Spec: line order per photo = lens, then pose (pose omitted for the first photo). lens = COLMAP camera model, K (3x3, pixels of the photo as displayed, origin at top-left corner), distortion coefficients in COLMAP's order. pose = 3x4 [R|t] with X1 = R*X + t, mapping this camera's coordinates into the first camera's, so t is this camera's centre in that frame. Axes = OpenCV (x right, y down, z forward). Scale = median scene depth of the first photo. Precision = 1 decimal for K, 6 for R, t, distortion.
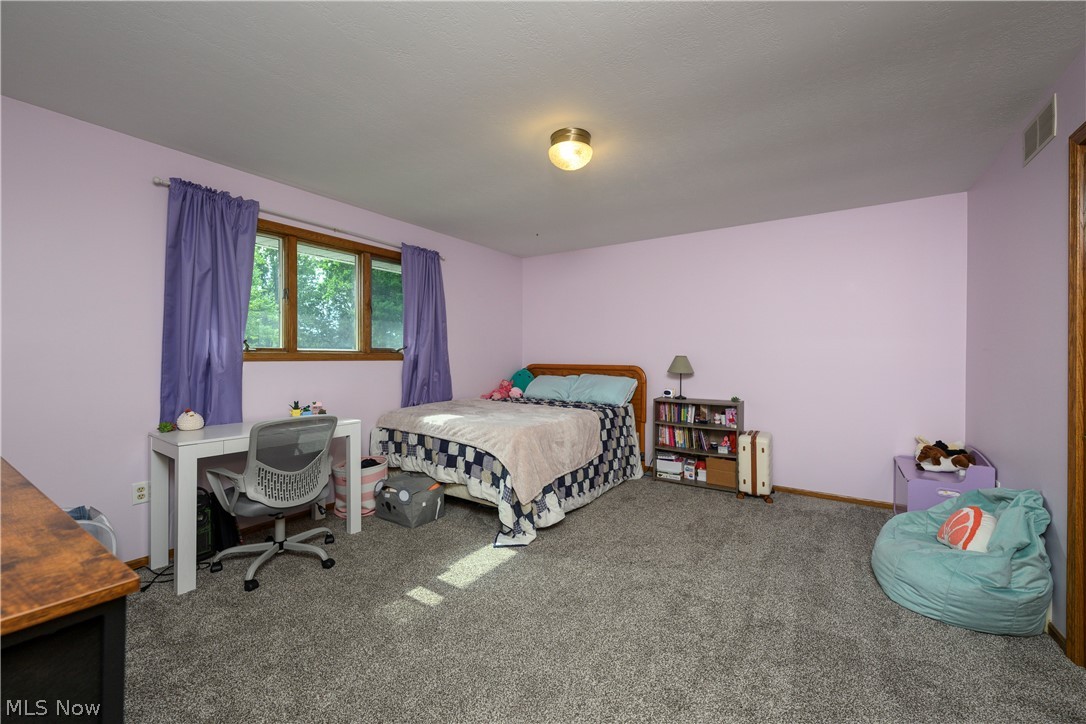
lens RADIAL K [[441.0, 0, 539.3], [0, 441.0, 356.8], [0, 0, 1]] dist [-0.001410, -0.000095]
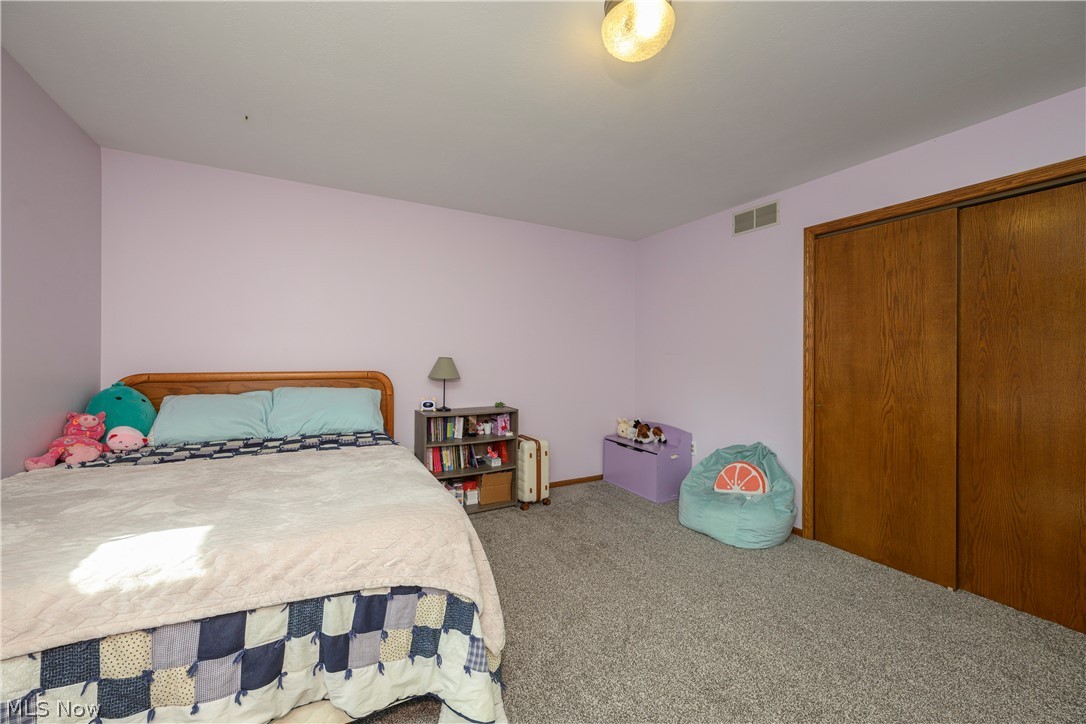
lens RADIAL K [[428.8, 0, 560.6], [0, 428.8, 358.9], [0, 0, 1]] dist [0.002009, 0.000189]
pose [[0.445042, -0.004136, 0.895500, -0.310897], [0.000306, 0.999990, 0.004467, -0.002877], [-0.895510, -0.001714, 0.445038, 0.507216]]
